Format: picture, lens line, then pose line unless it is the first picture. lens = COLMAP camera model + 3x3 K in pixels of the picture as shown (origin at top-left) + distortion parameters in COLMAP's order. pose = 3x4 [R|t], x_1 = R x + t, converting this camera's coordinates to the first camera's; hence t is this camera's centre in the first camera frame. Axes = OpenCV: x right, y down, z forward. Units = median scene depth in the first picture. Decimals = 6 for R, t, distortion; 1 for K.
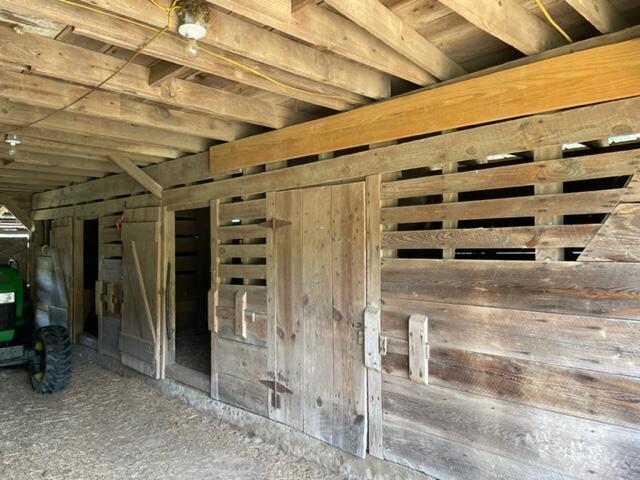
lens RADIAL K [[484.0, 0, 319.9], [0, 484.0, 240.1], [0, 0, 1]] dist [-0.040814, -0.004902]
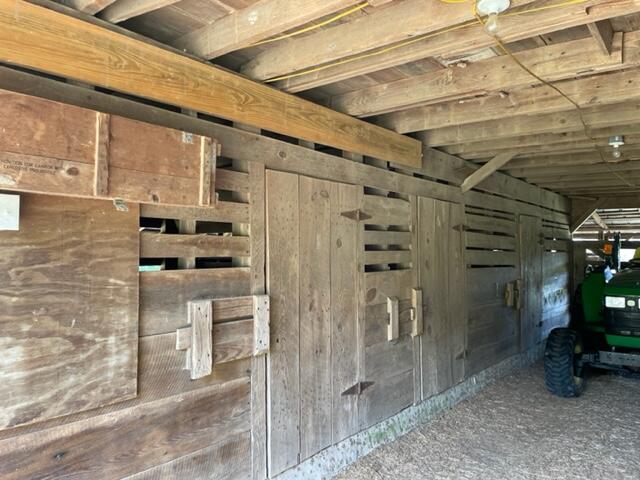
lens RADIAL K [[484.0, 0, 320.1], [0, 484.0, 241.6], [0, 0, 1]] dist [-0.040814, -0.004902]
pose [[0.085462, -0.013096, -0.996255, 0.397303], [0.010333, 0.999871, -0.012257, 0.002277], [0.996288, -0.009247, 0.085586, 0.428680]]
